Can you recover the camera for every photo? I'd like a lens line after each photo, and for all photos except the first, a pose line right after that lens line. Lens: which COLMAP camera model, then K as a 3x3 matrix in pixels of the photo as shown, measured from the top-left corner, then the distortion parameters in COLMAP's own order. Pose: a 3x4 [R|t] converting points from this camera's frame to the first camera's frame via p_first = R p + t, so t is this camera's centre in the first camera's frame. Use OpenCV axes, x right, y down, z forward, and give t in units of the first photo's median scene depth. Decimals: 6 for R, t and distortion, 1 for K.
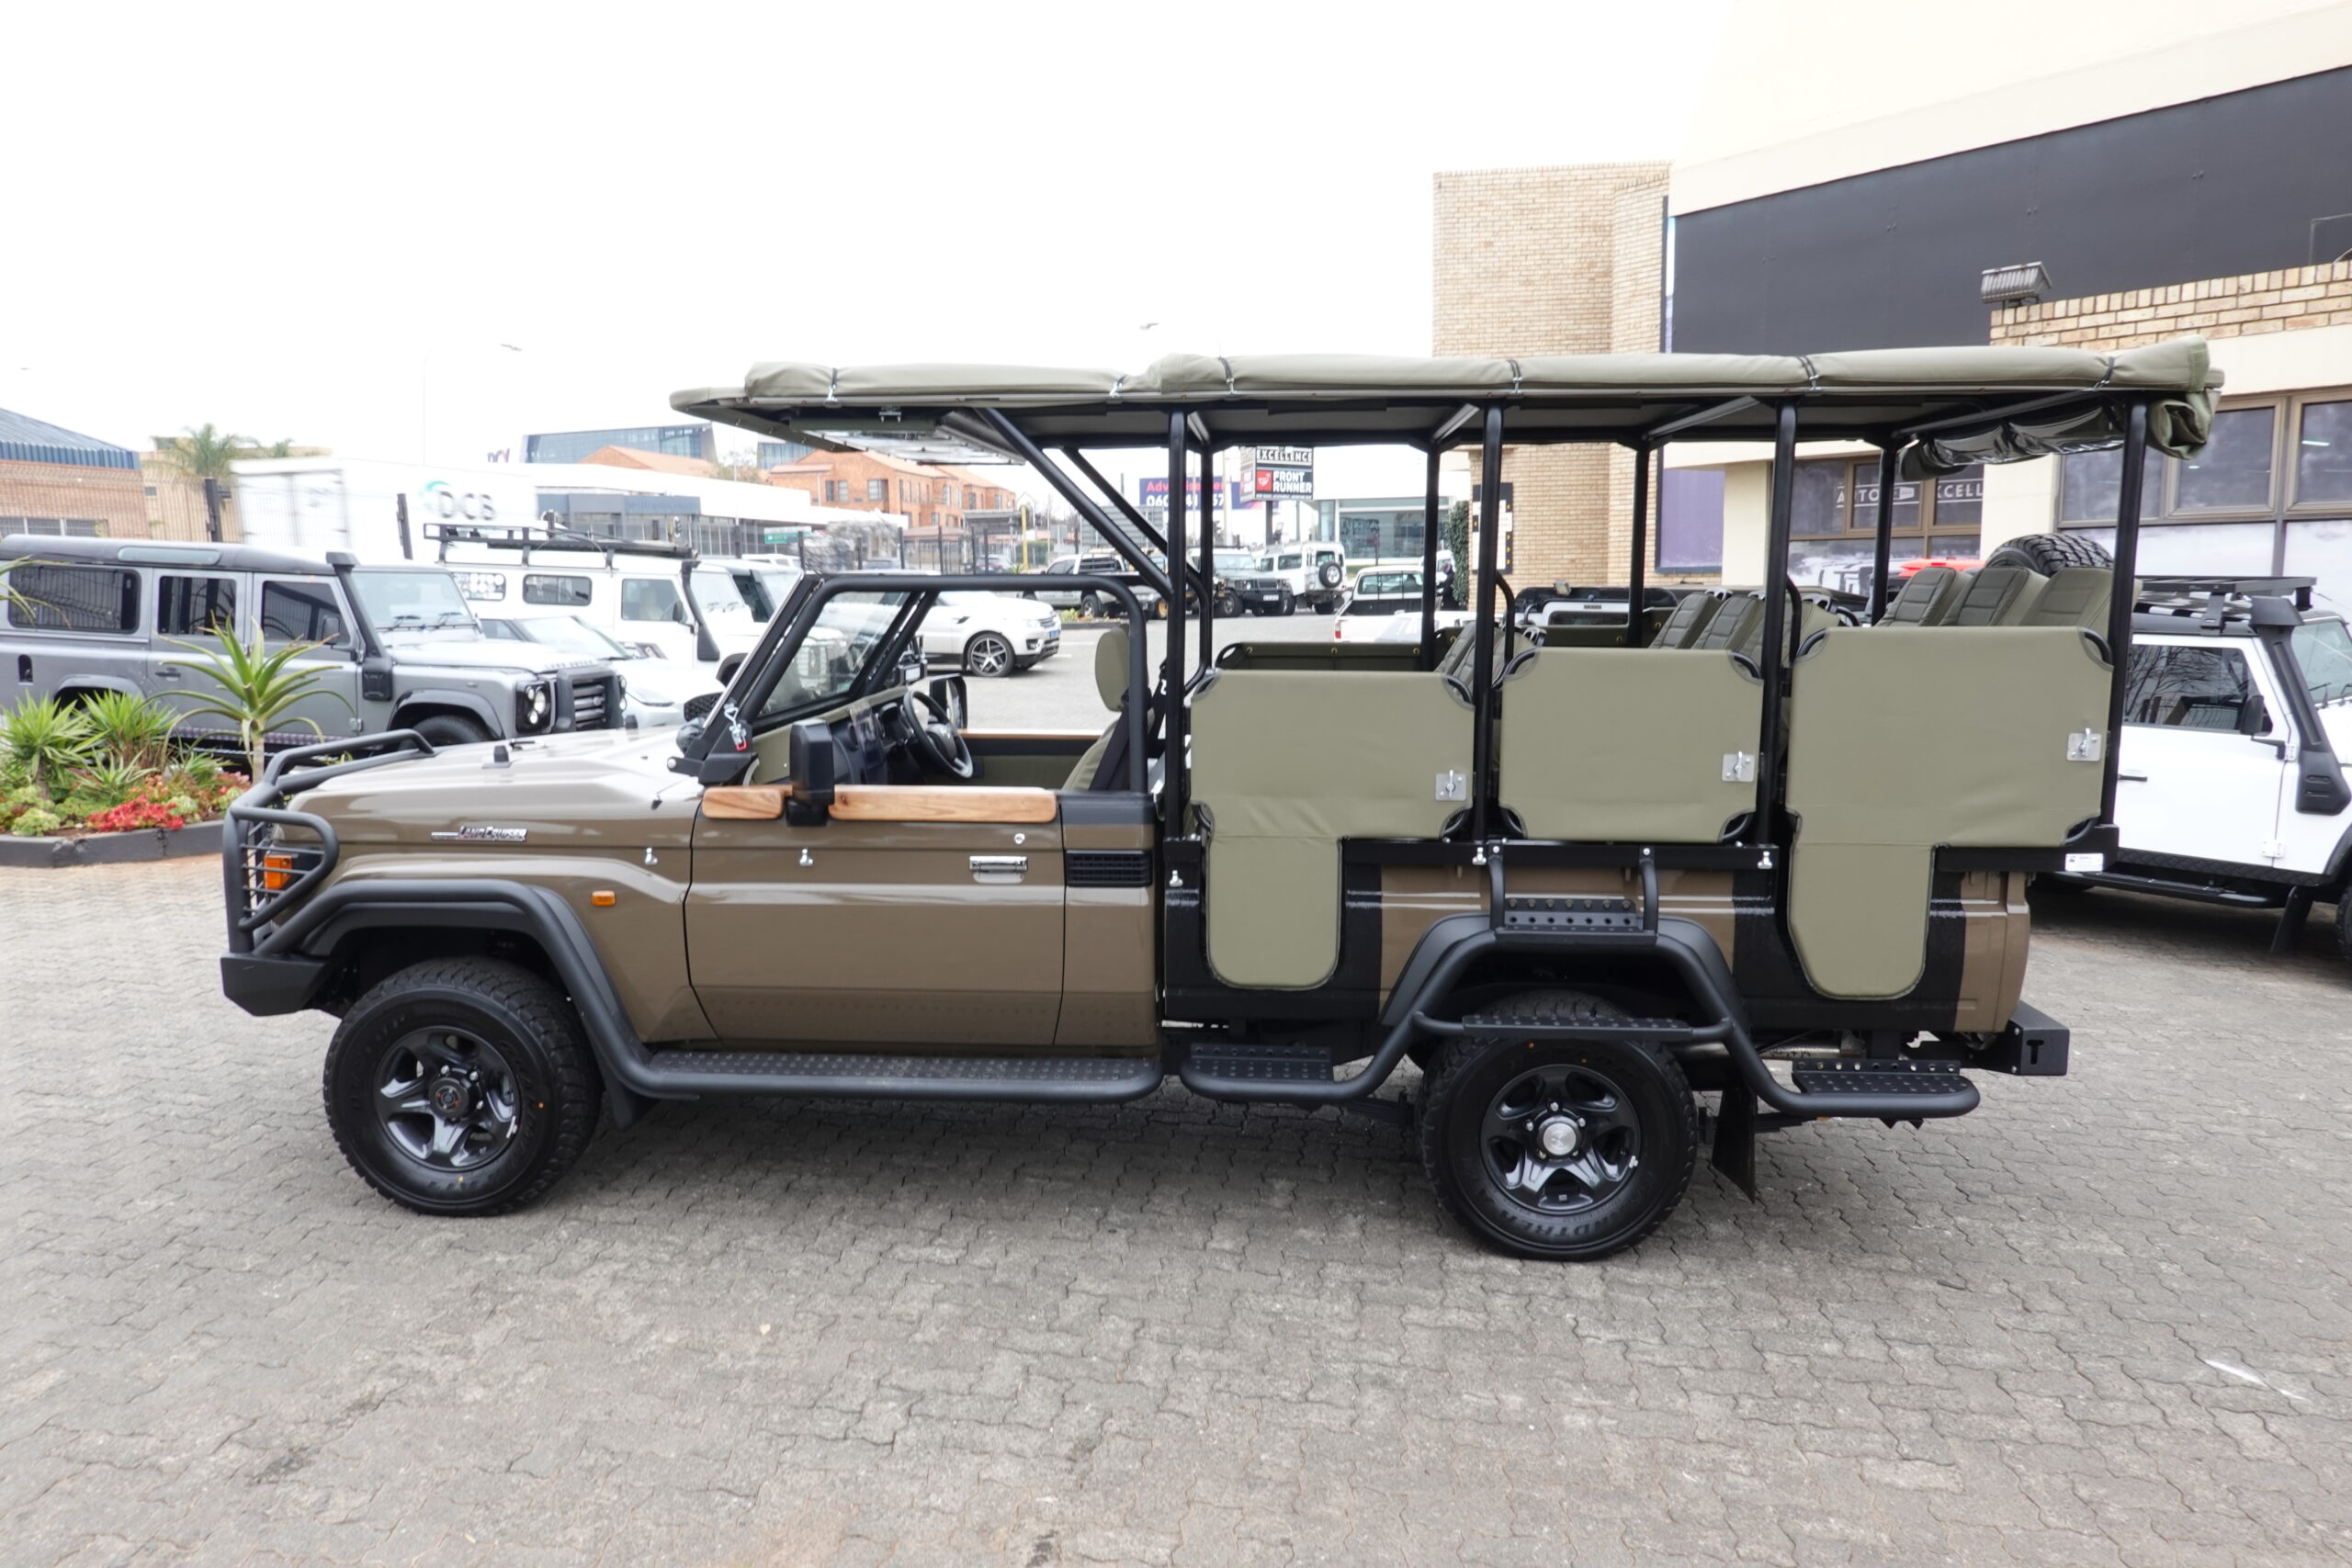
lens RADIAL K [[1562.0, 0, 1180.2], [0, 1562.0, 777.5], [0, 0, 1]] dist [-0.006088, 0.000303]
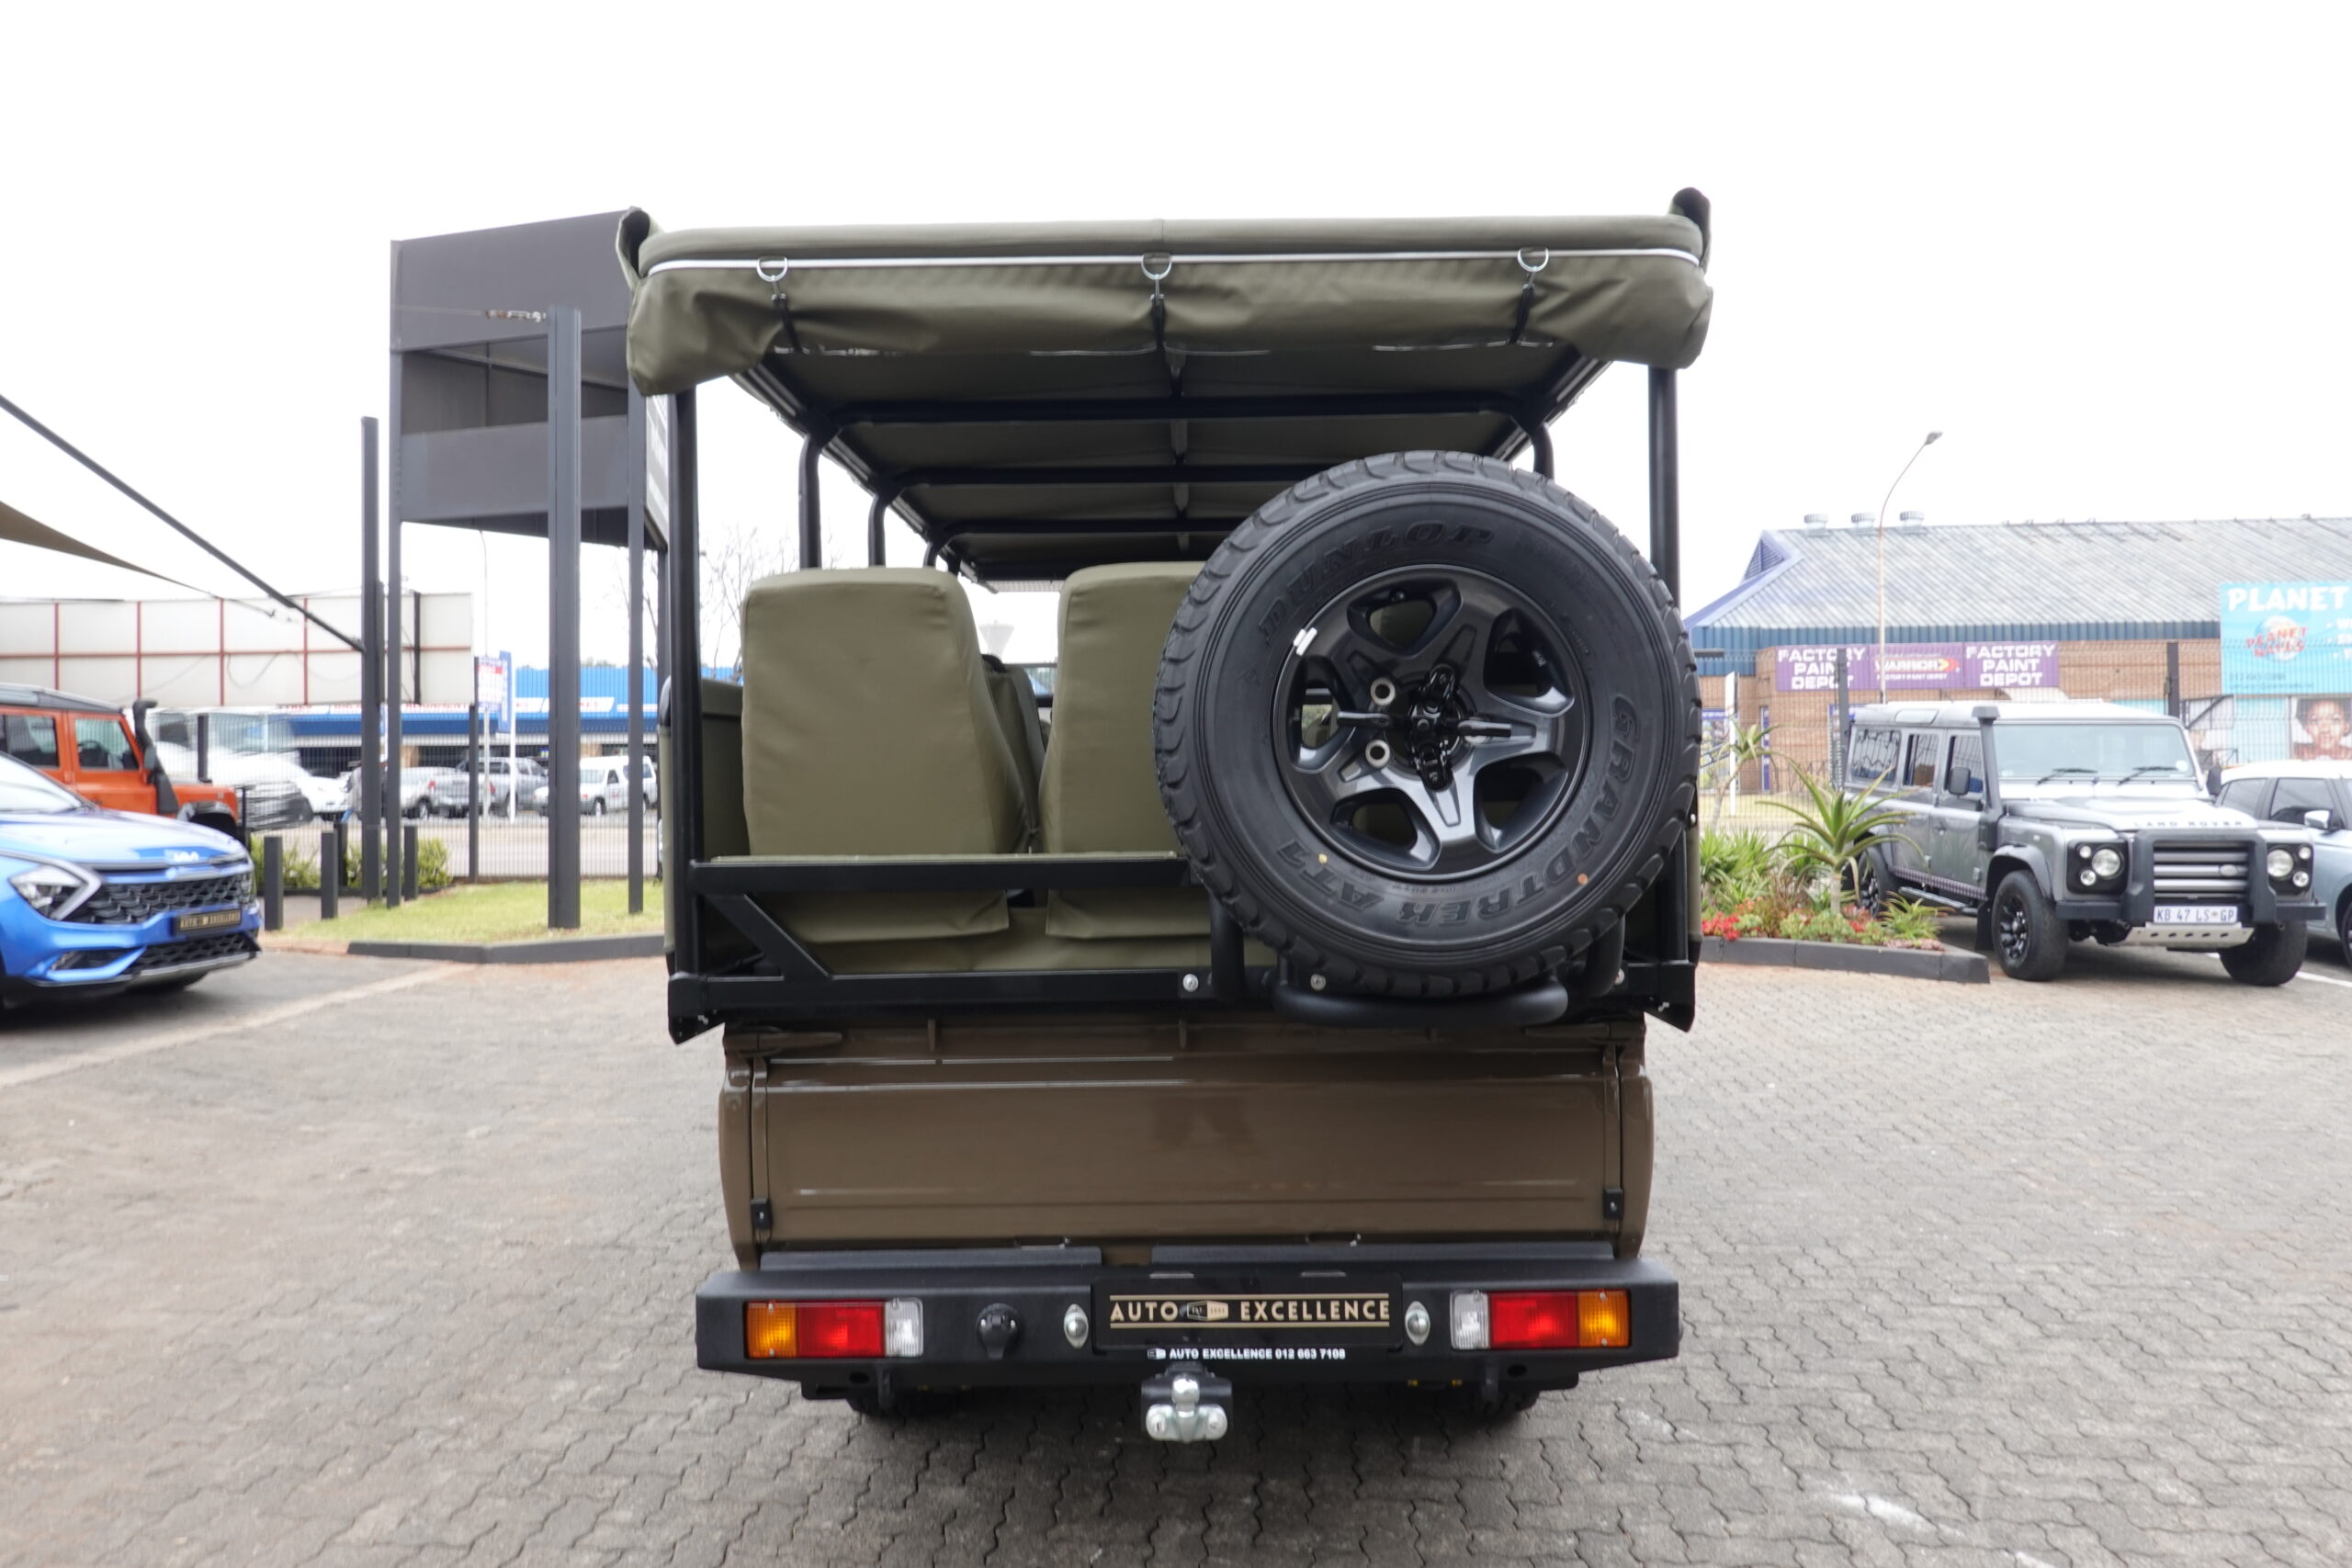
lens RADIAL K [[1562.0, 0, 1180.0], [0, 1562.0, 790.7], [0, 0, 1]] dist [-0.006088, 0.000303]
pose [[0.063207, 0.008222, -0.997967, 1.092494], [-0.122375, 0.992484, 0.000426, -0.060697], [0.990469, 0.122099, 0.063739, 1.012476]]
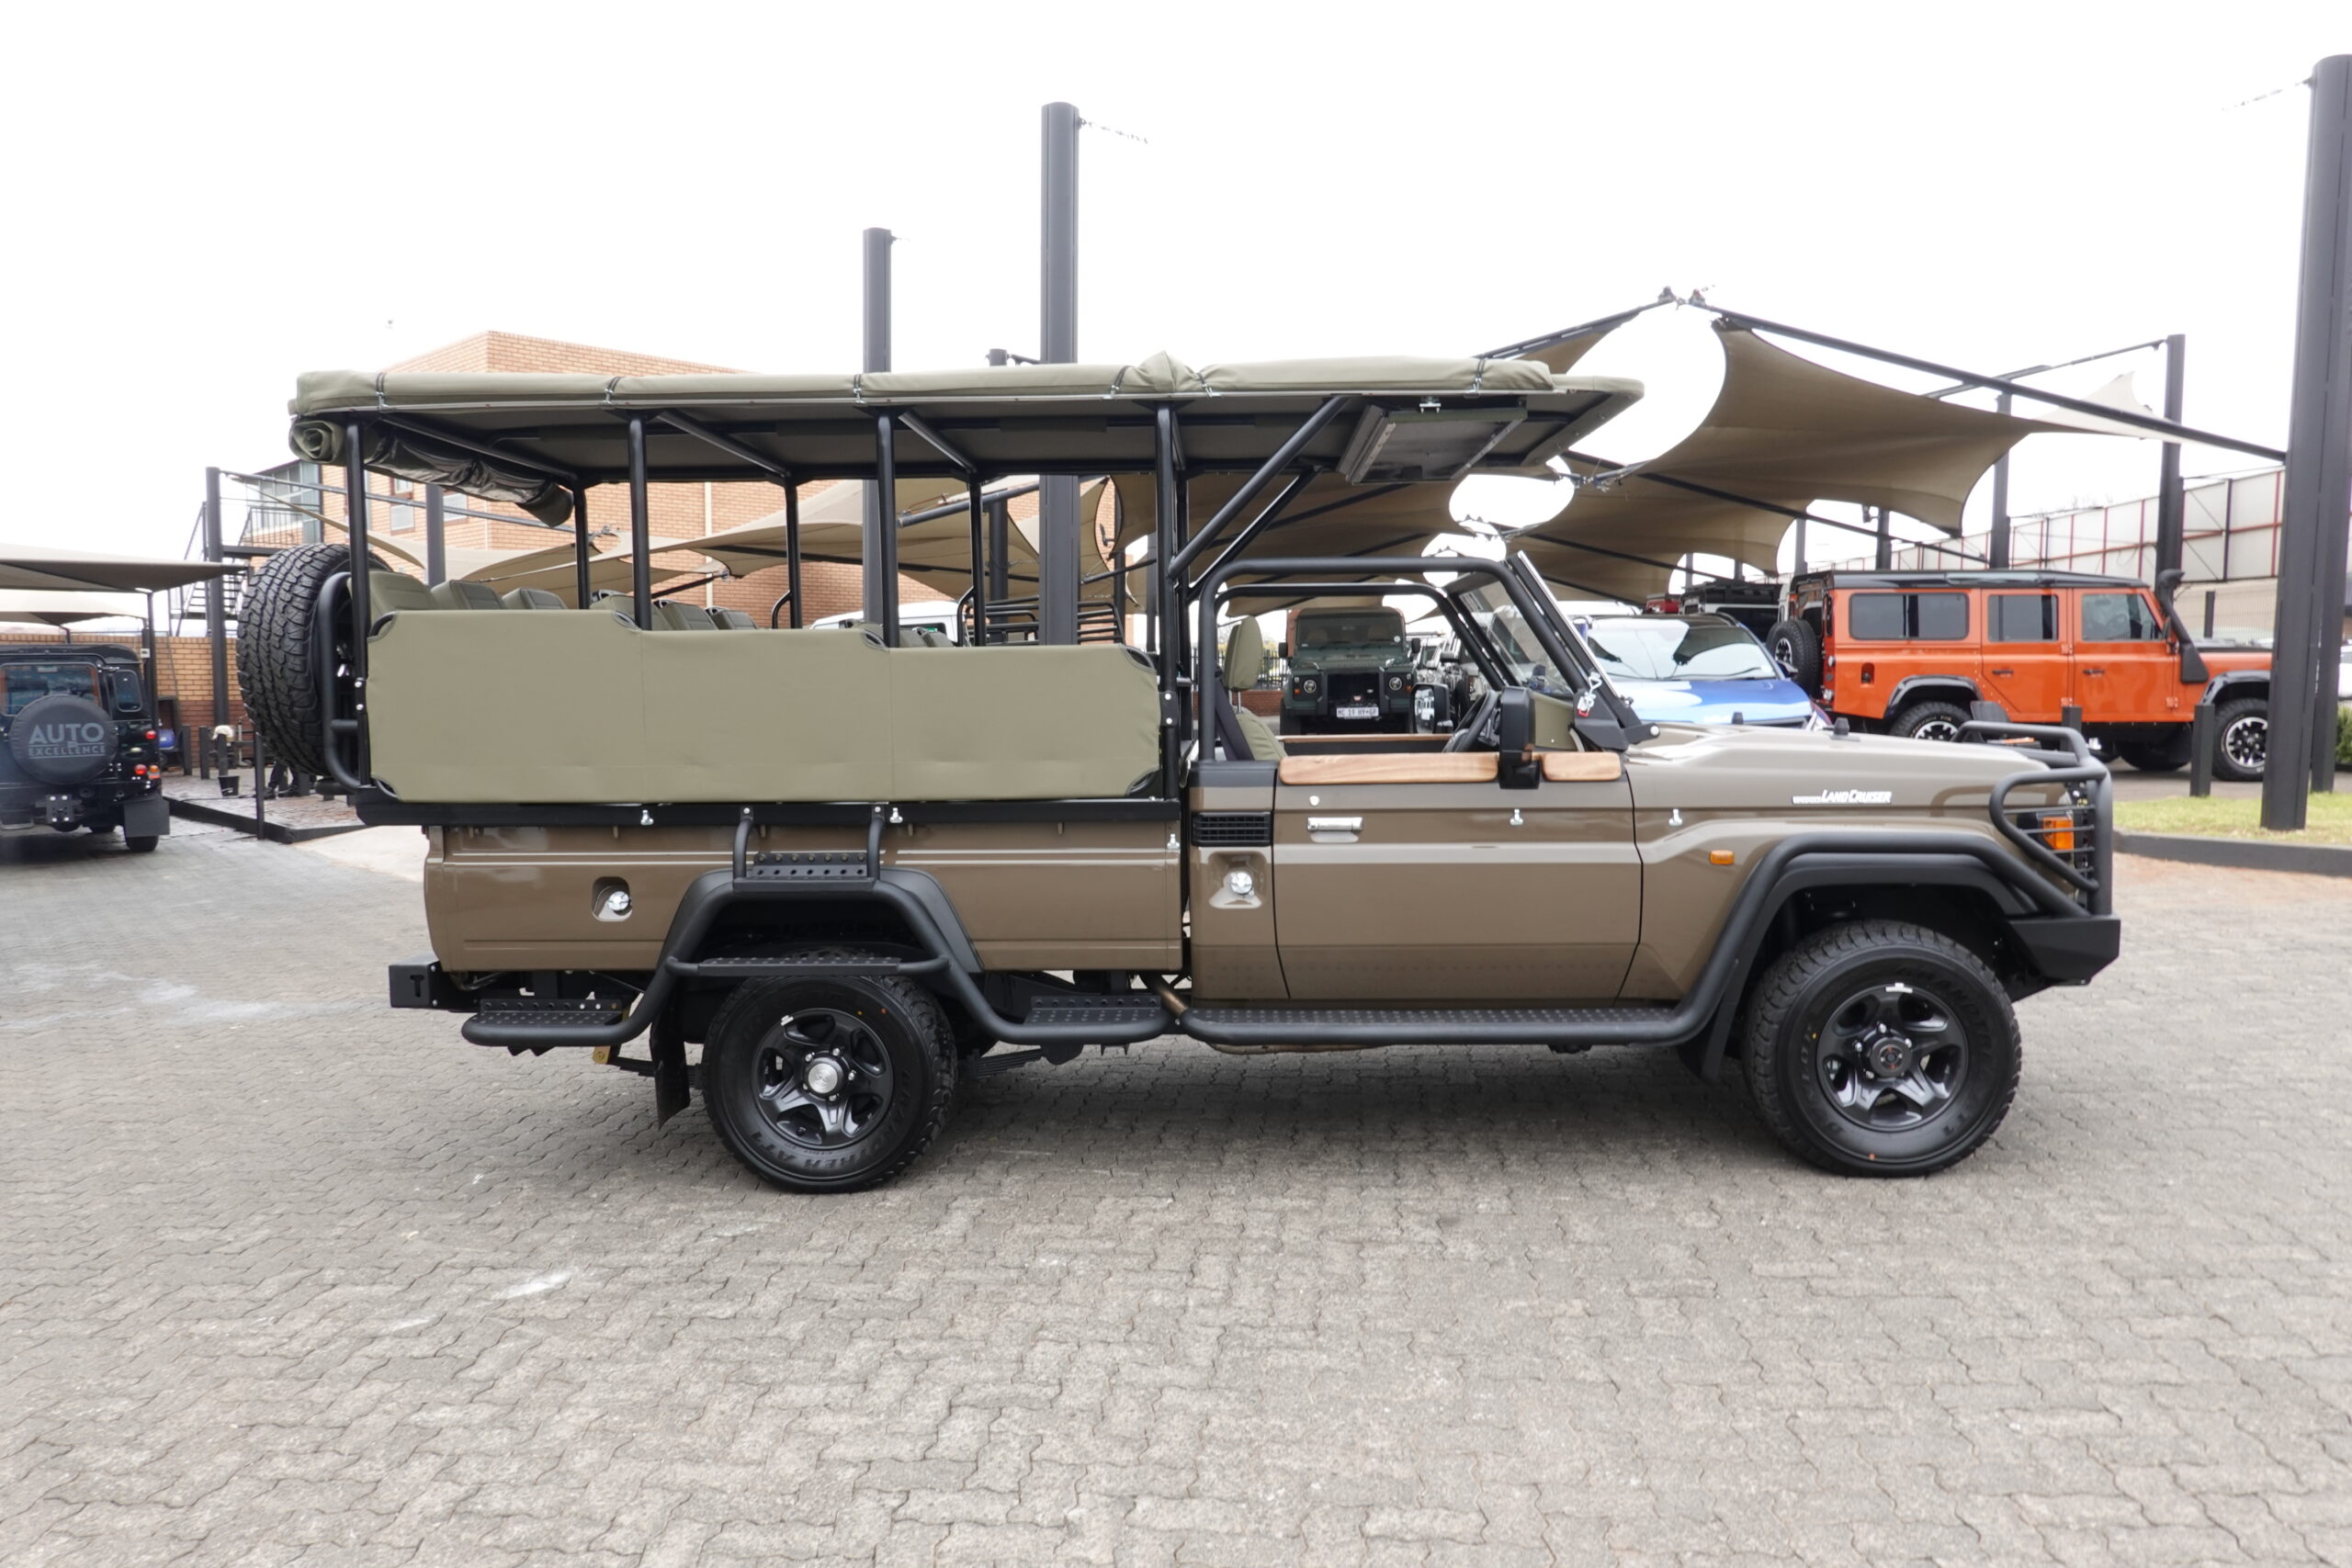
lens RADIAL K [[1562.0, 0, 1172.0], [0, 1562.0, 790.1], [0, 0, 1]] dist [-0.006088, 0.000303]
pose [[-0.999461, 0.017336, -0.027863, 0.047992], [0.011245, 0.978593, 0.205498, -0.222260], [0.030829, 0.205074, -0.978261, 2.245344]]
